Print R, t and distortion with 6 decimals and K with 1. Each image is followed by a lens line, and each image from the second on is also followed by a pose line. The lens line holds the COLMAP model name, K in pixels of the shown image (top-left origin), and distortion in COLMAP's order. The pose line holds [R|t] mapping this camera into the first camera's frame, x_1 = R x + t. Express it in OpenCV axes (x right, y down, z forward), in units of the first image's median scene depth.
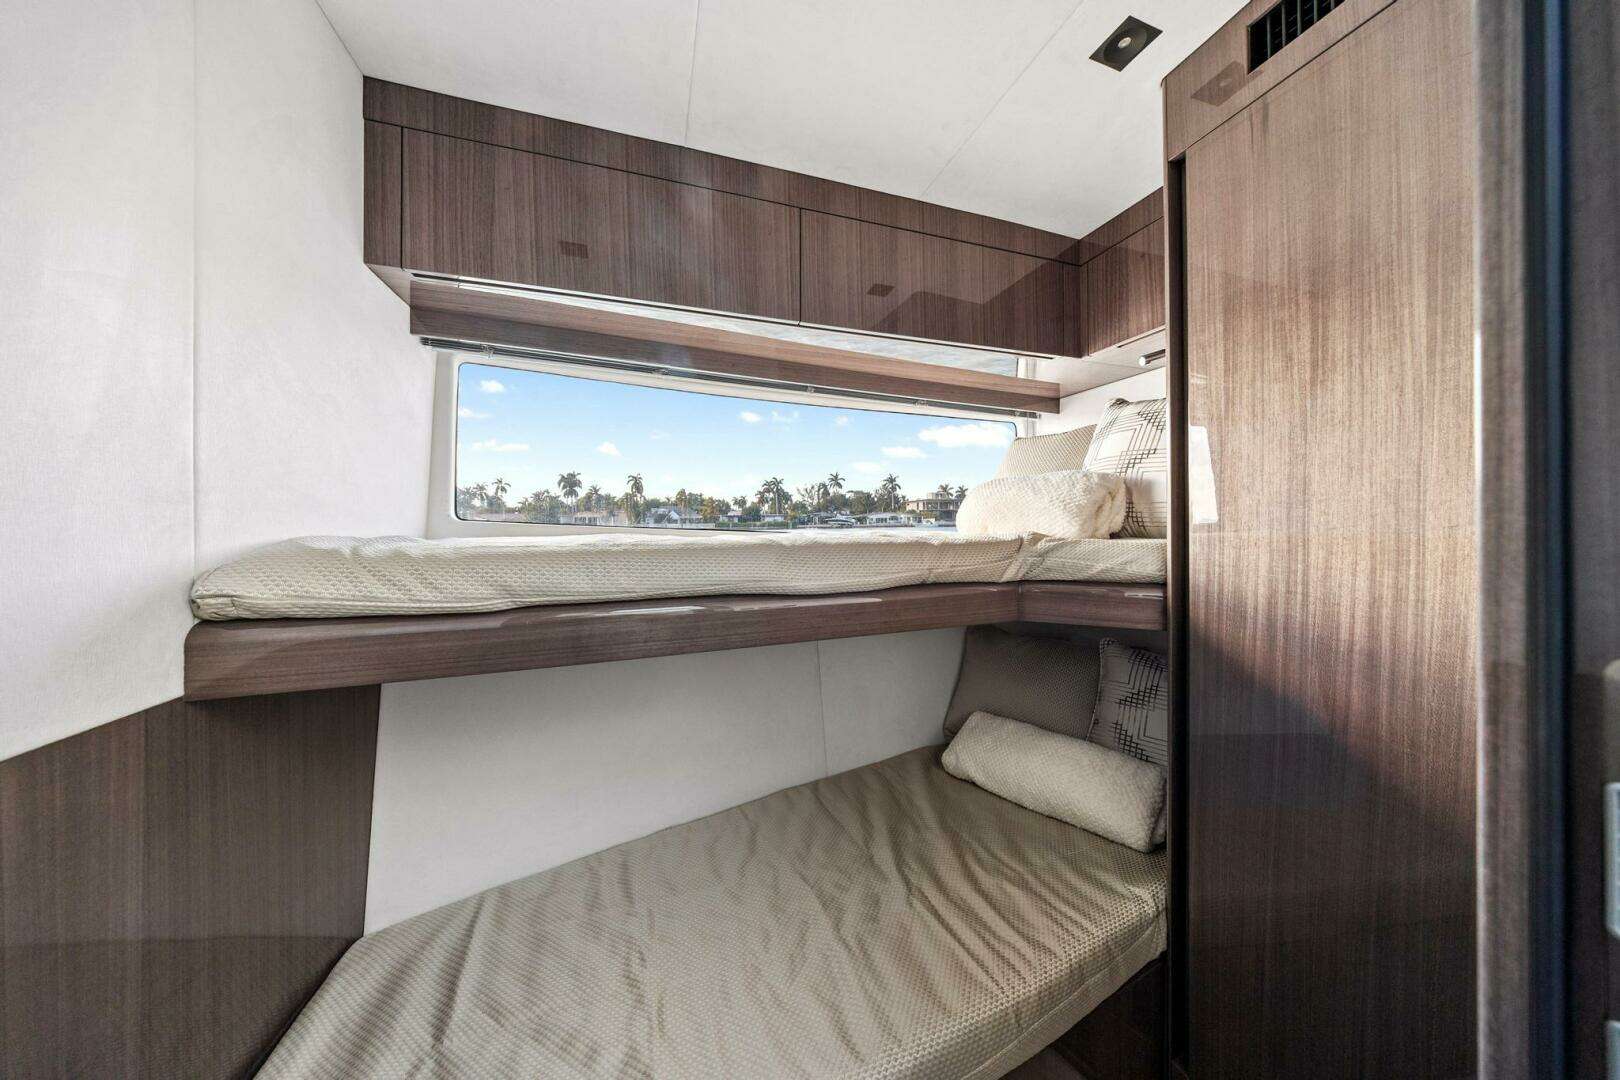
lens RADIAL K [[500.8, 0, 810.0], [0, 500.8, 540.0], [0, 0, 1]] dist [-0.007898, -0.000071]
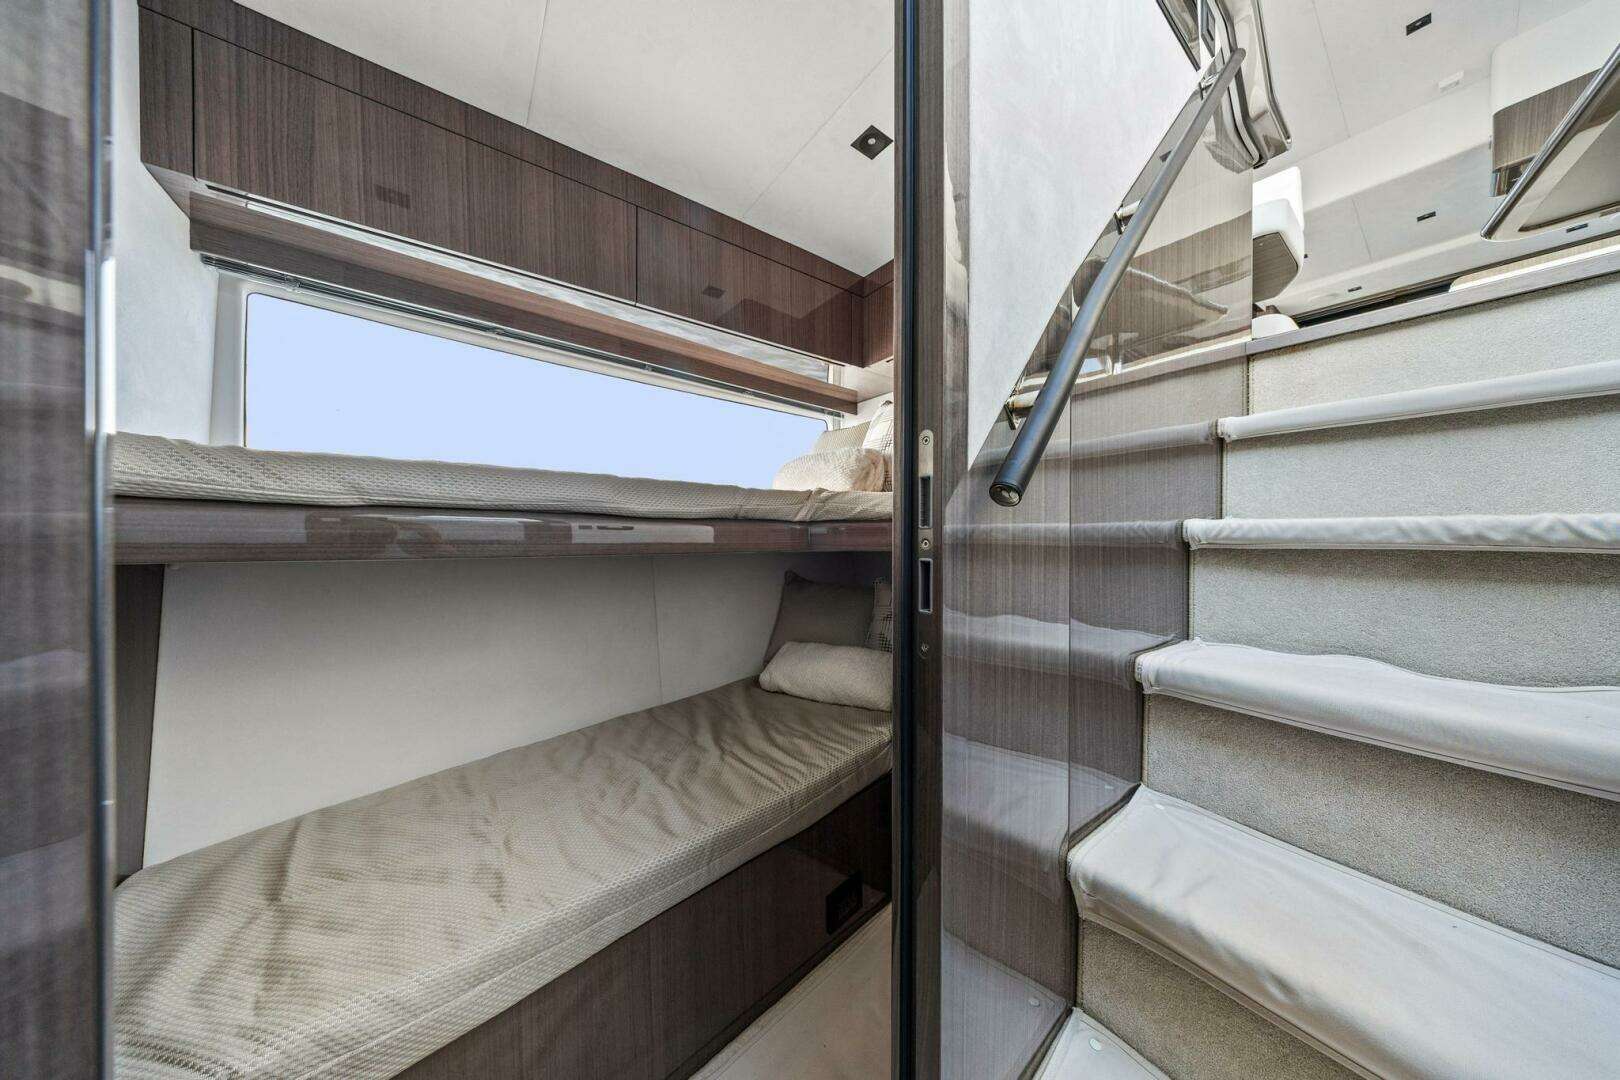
lens RADIAL K [[469.6, 0, 810.0], [0, 469.6, 540.0], [0, 0, 1]] dist [-0.001936, -0.000208]
pose [[0.949178, 0.001735, 0.314734, 0.024840], [-0.004229, 0.999965, 0.007241, 0.120410], [-0.314711, -0.008204, 0.949152, -0.199575]]
